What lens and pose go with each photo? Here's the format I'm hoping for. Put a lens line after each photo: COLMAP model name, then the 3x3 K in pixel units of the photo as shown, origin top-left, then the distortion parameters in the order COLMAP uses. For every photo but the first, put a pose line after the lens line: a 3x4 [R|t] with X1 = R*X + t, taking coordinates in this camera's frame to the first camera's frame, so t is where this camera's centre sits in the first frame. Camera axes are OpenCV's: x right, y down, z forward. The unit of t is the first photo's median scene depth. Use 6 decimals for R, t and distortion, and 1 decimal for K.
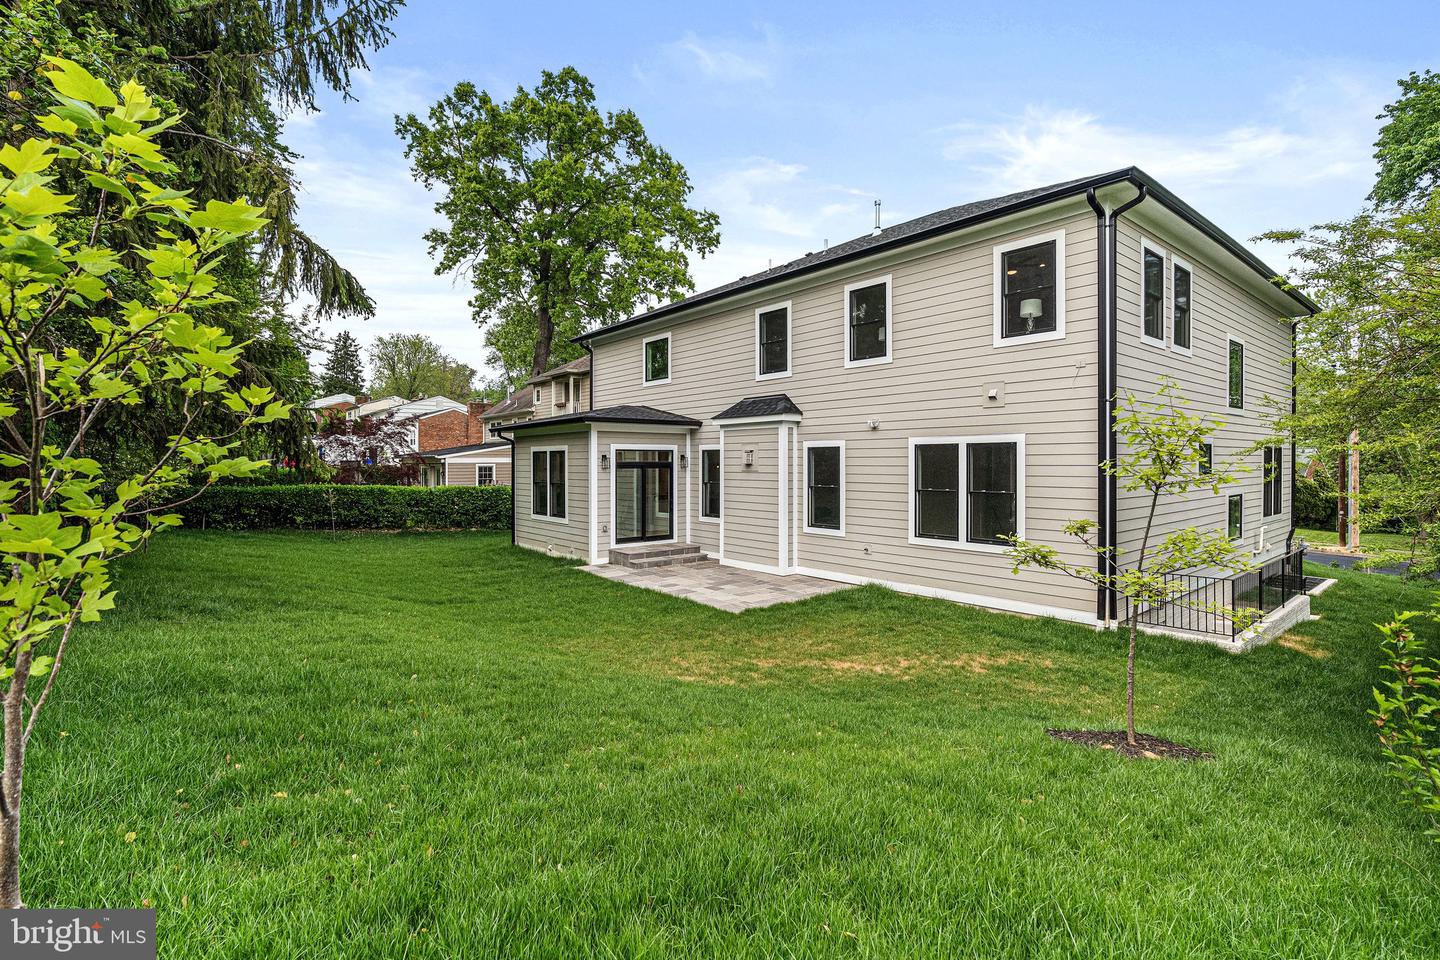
lens RADIAL K [[664.3, 0, 720.0], [0, 664.3, 480.0], [0, 0, 1]] dist [-0.000202, 0.000048]
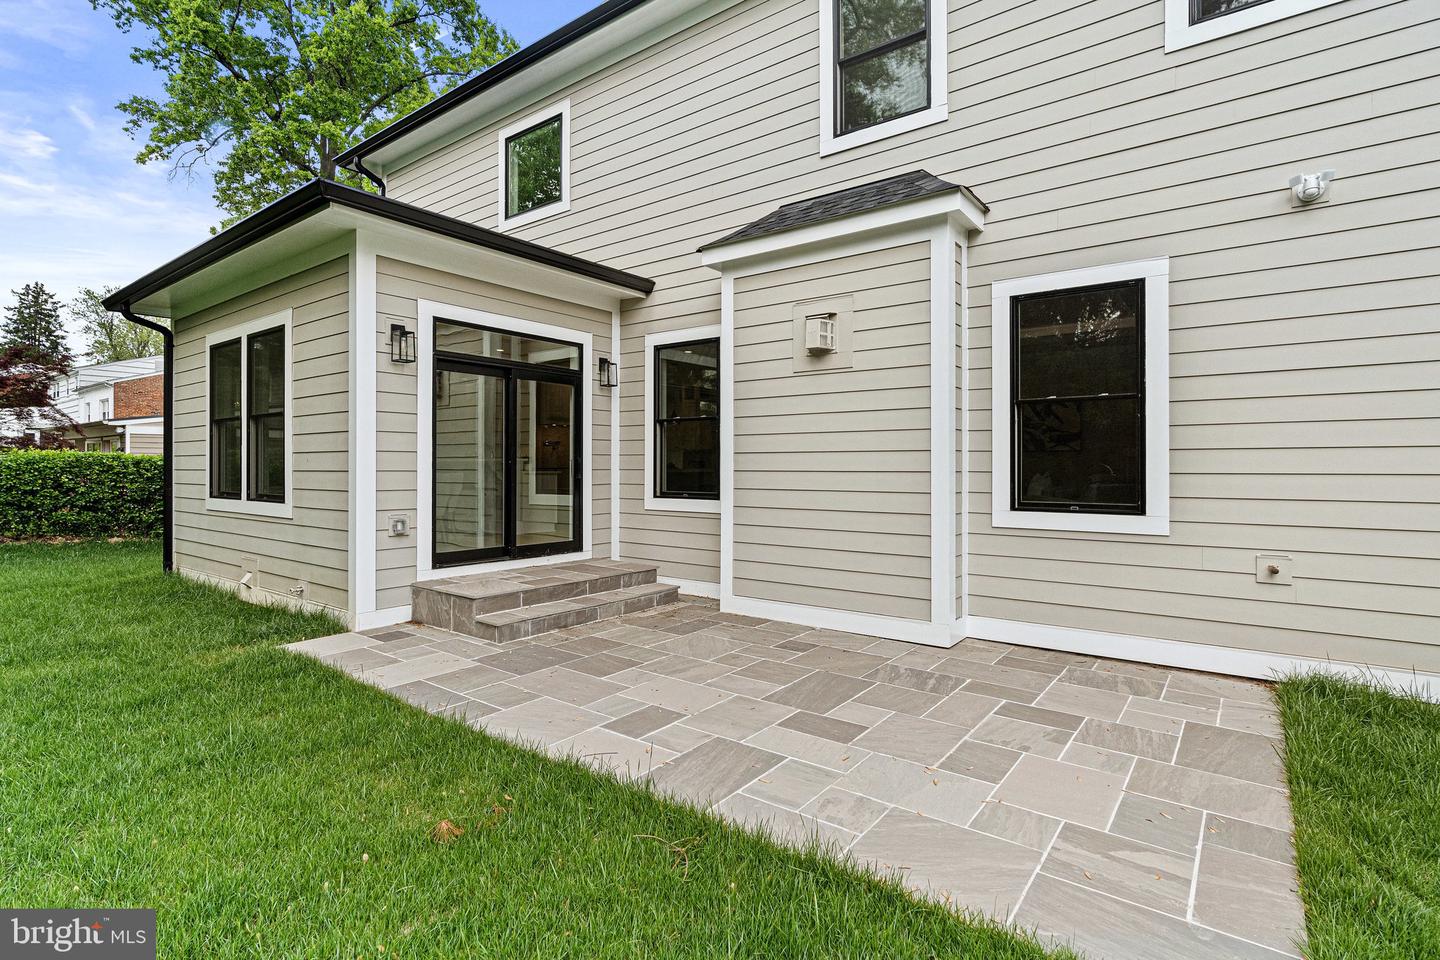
lens RADIAL K [[565.5, 0, 727.9], [0, 565.5, 499.3], [0, 0, 1]] dist [-0.002233, 0.000055]
pose [[0.948428, 0.004422, 0.316962, -0.097643], [-0.006899, 0.999954, 0.006692, 0.052840], [-0.316918, -0.008534, 0.948415, 0.630309]]
